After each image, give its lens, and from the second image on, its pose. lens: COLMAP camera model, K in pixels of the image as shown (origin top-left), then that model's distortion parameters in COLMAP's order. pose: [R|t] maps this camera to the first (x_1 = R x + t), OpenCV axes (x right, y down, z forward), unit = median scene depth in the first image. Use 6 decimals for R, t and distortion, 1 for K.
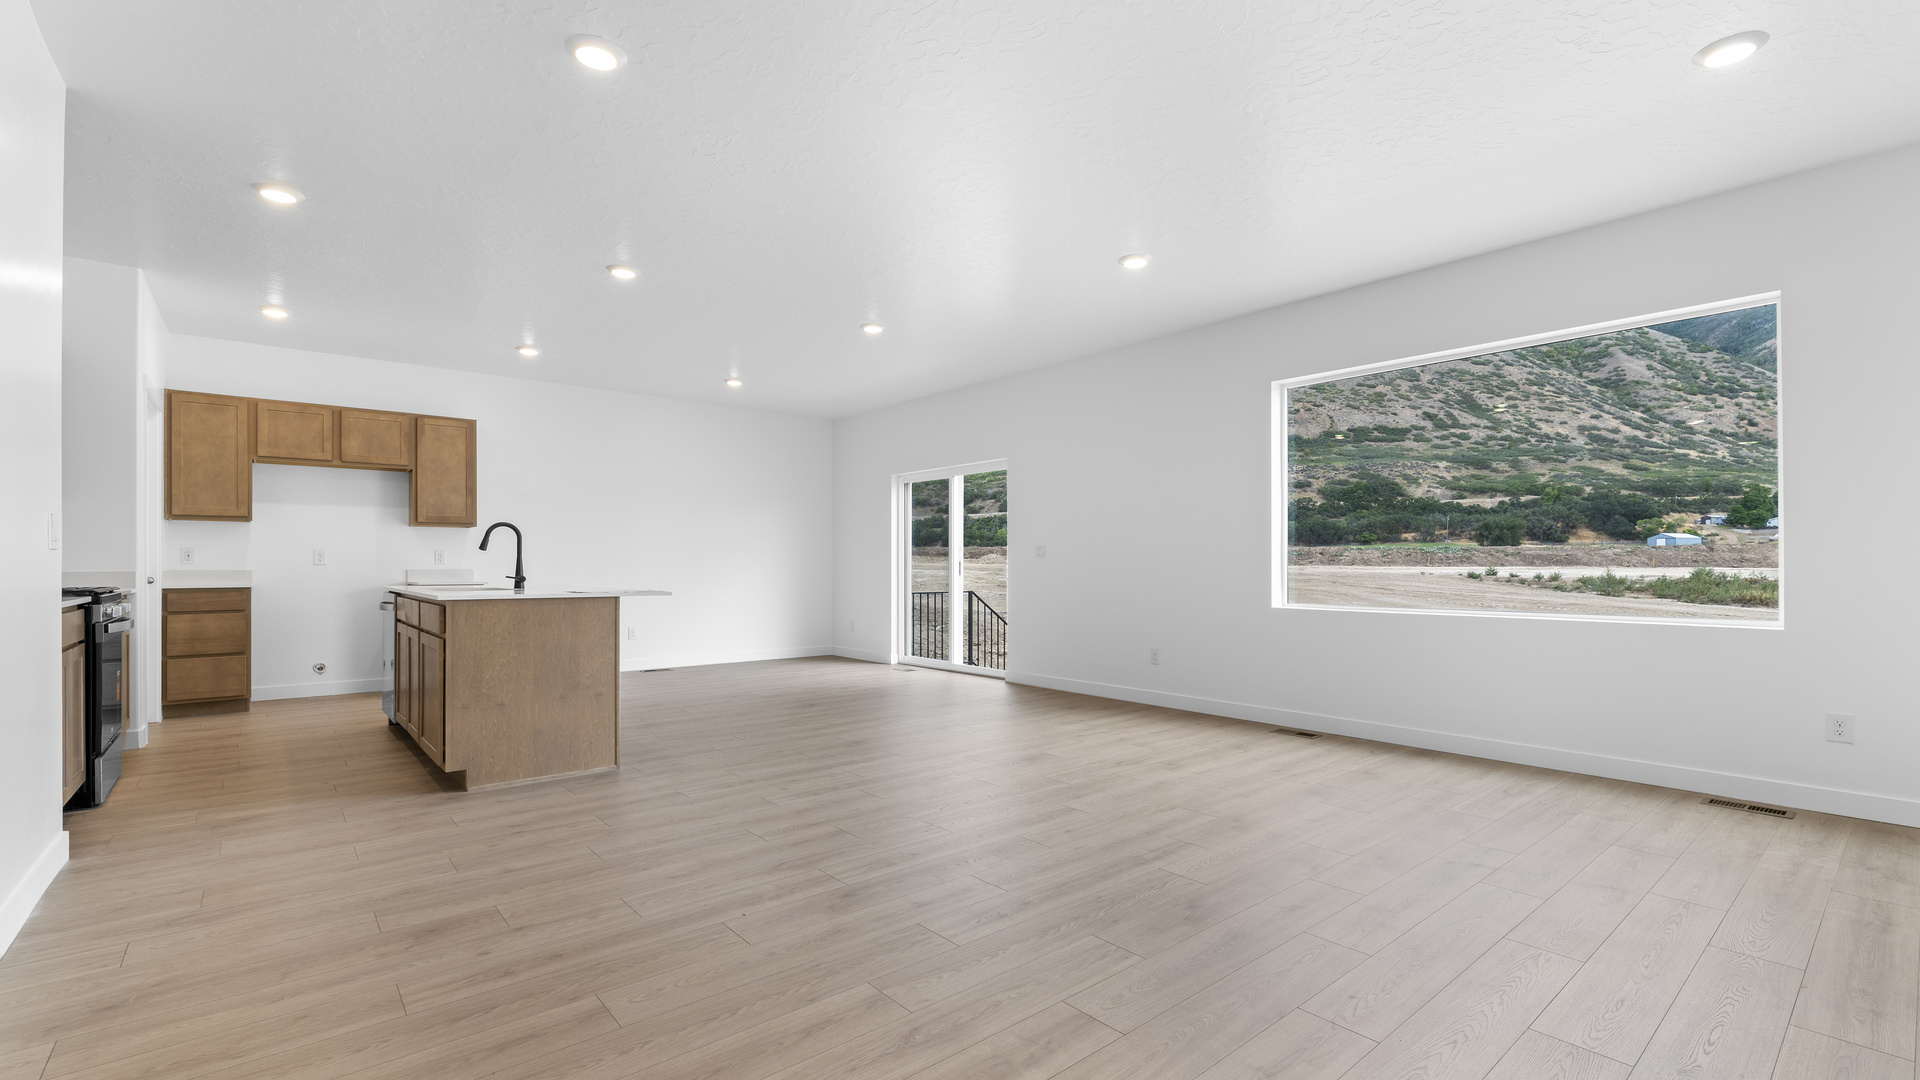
lens RADIAL K [[827.2, 0, 953.8], [0, 827.2, 558.6], [0, 0, 1]] dist [0.008900, -0.000128]
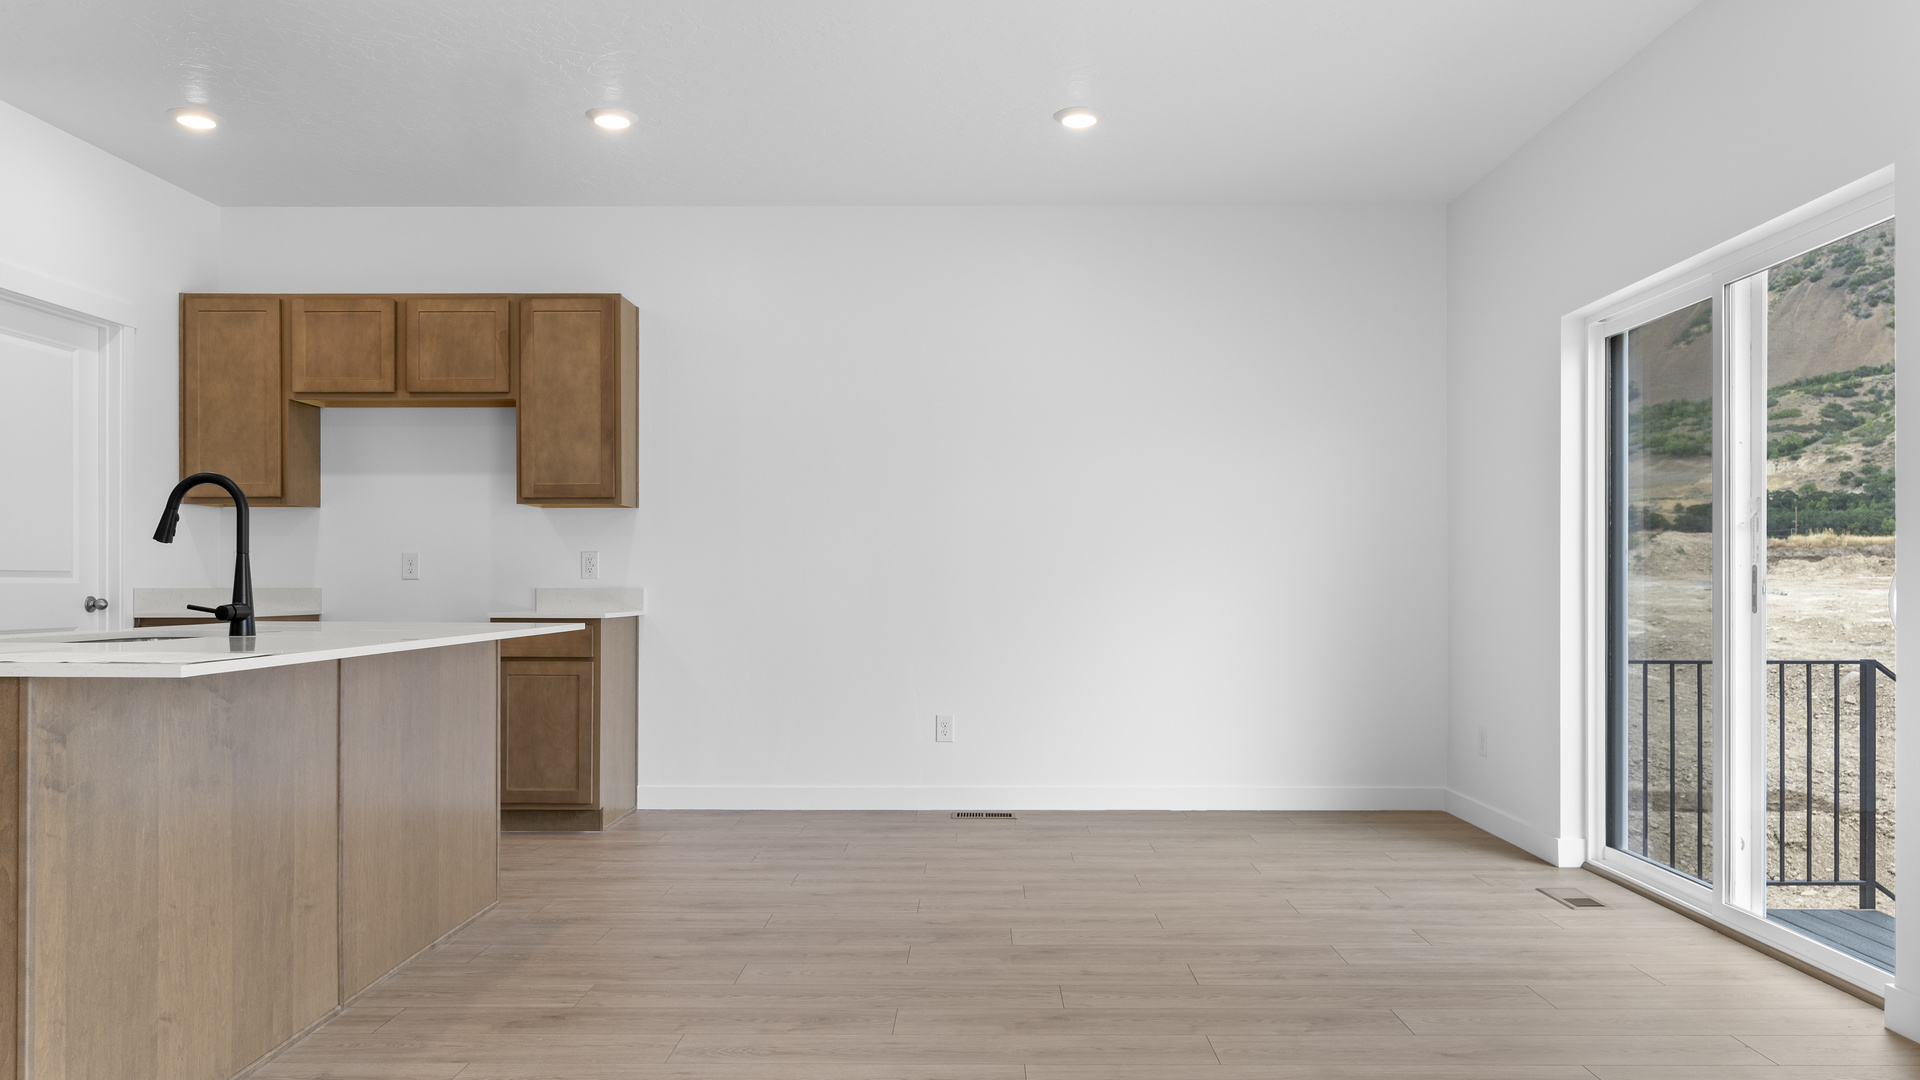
lens RADIAL K [[1369.6, 0, 971.6], [0, 1369.6, 581.9], [0, 0, 1]] dist [0.003657, 0.000881]
pose [[0.759303, 0.000767, -0.650737, 0.148628], [0.002516, 0.999988, 0.004114, 0.006922], [0.650733, -0.004761, 0.759292, 0.556132]]
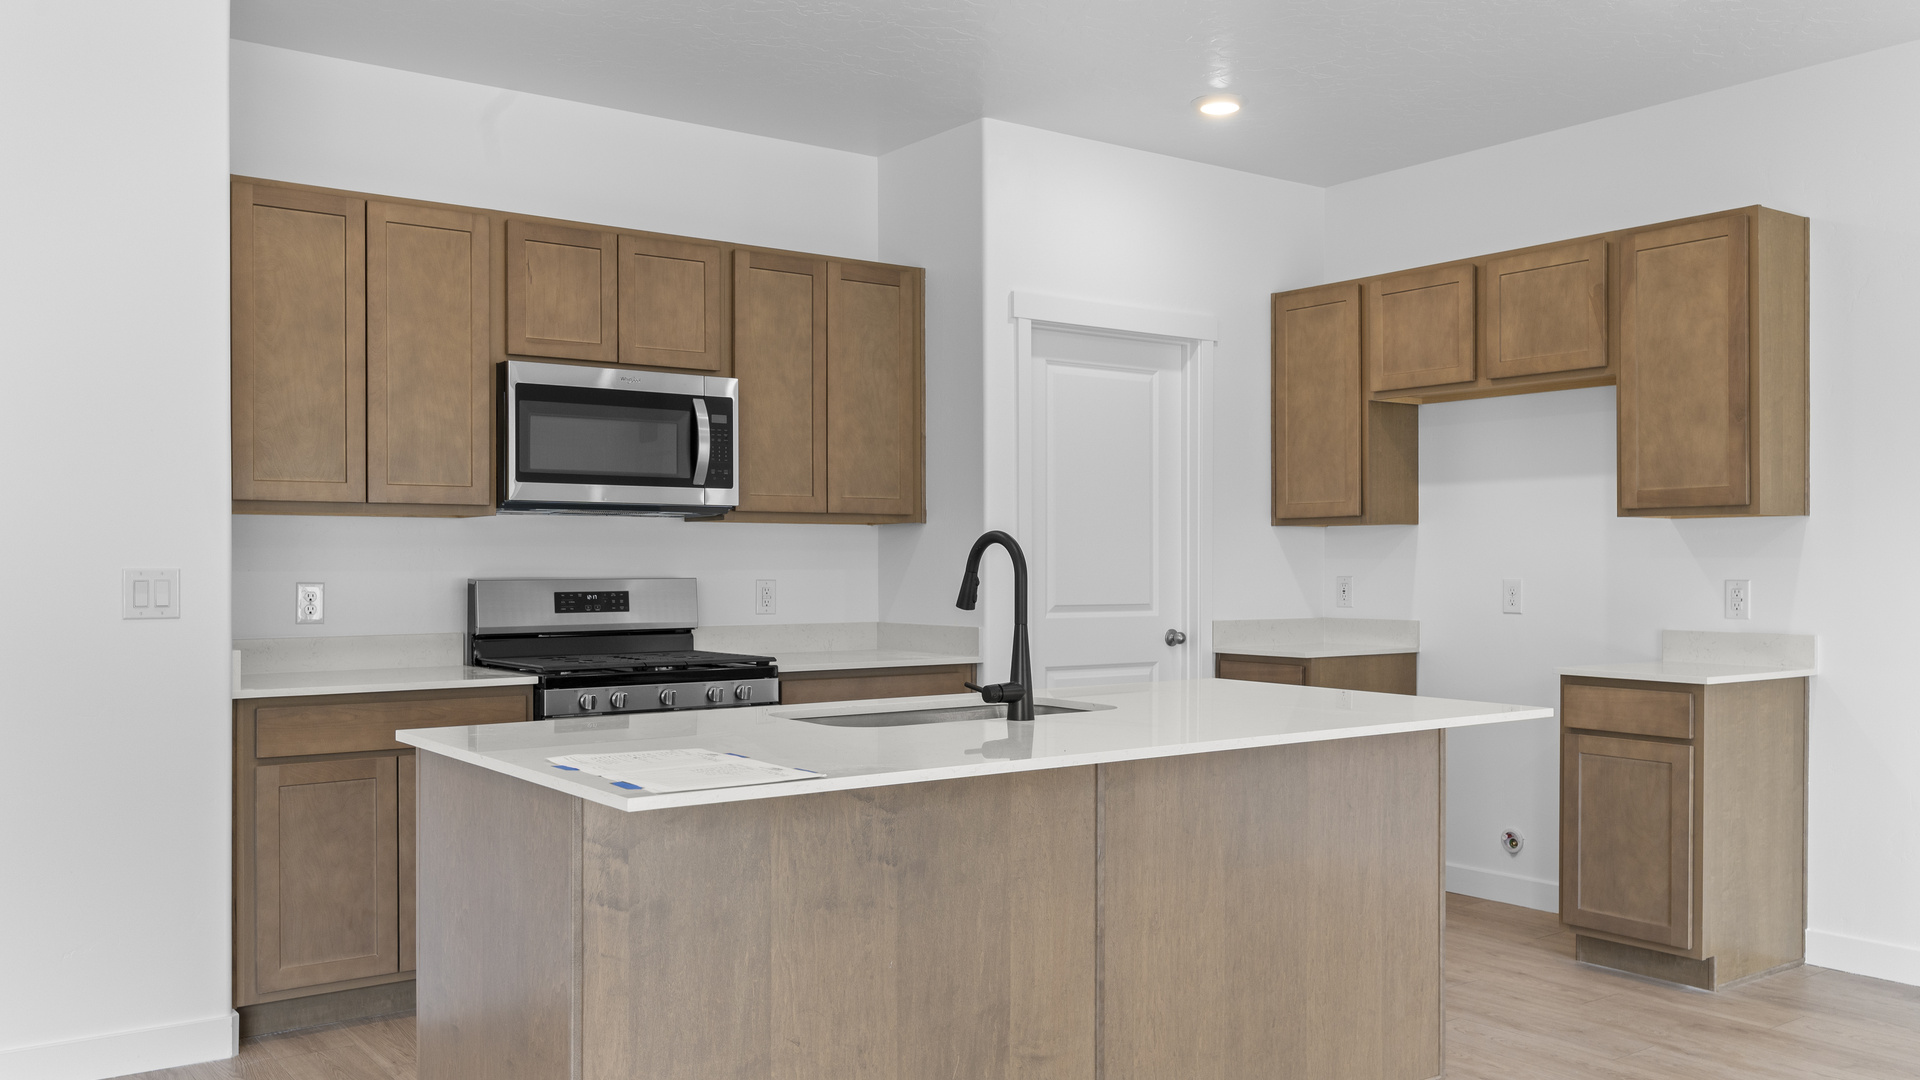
lens RADIAL K [[1570.0, 0, 961.5], [0, 1570.0, 569.7], [0, 0, 1]] dist [0.003119, -0.001756]
pose [[-0.071139, 0.006404, -0.997446, 0.113162], [0.006769, 0.999959, 0.005937, -0.023767], [0.997443, -0.006329, -0.071179, 0.791426]]
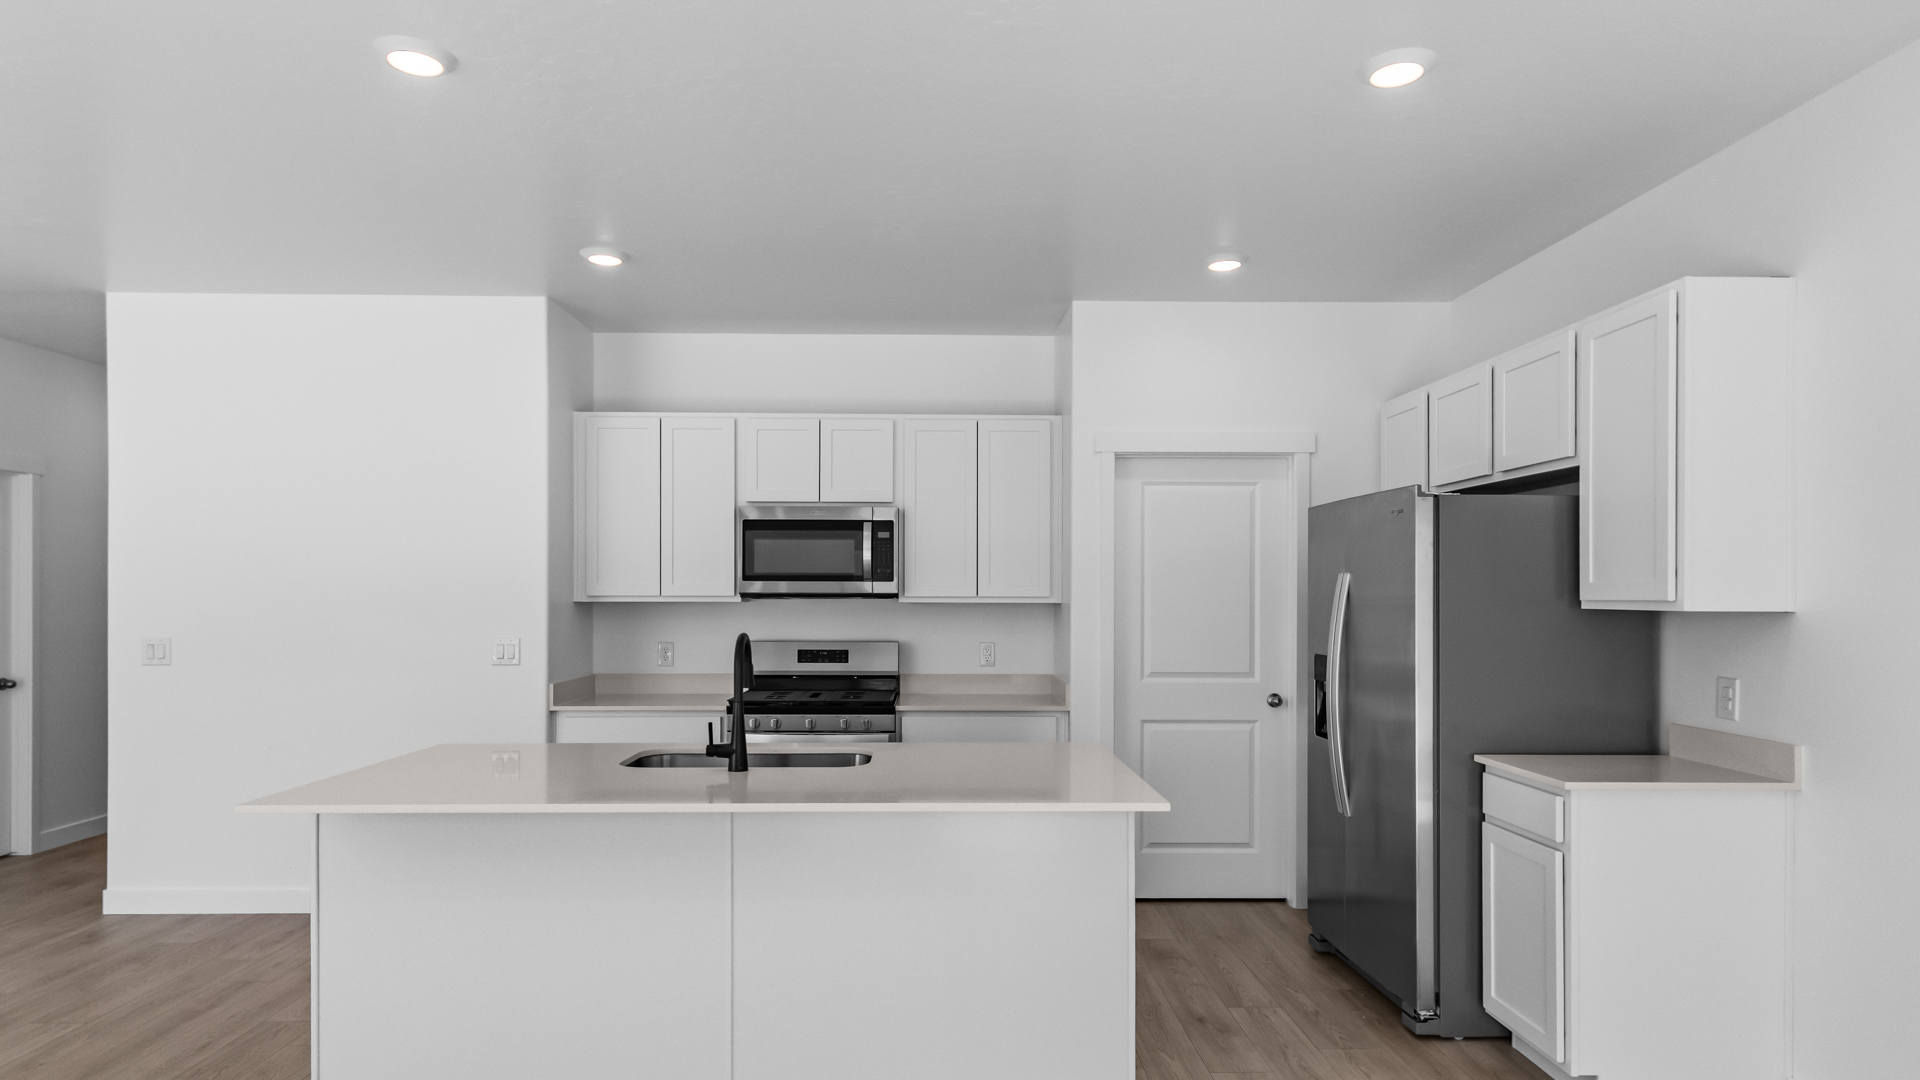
lens RADIAL K [[1055.3, 0, 982.0], [0, 1055.3, 598.4], [0, 0, 1]] dist [0.000316, 0.000064]
pose [[-0.616848, -0.000835, -0.787082, -0.098826], [-0.000284, 1.000000, -0.000838, -0.048181], [0.787082, -0.000294, -0.616848, 1.152076]]
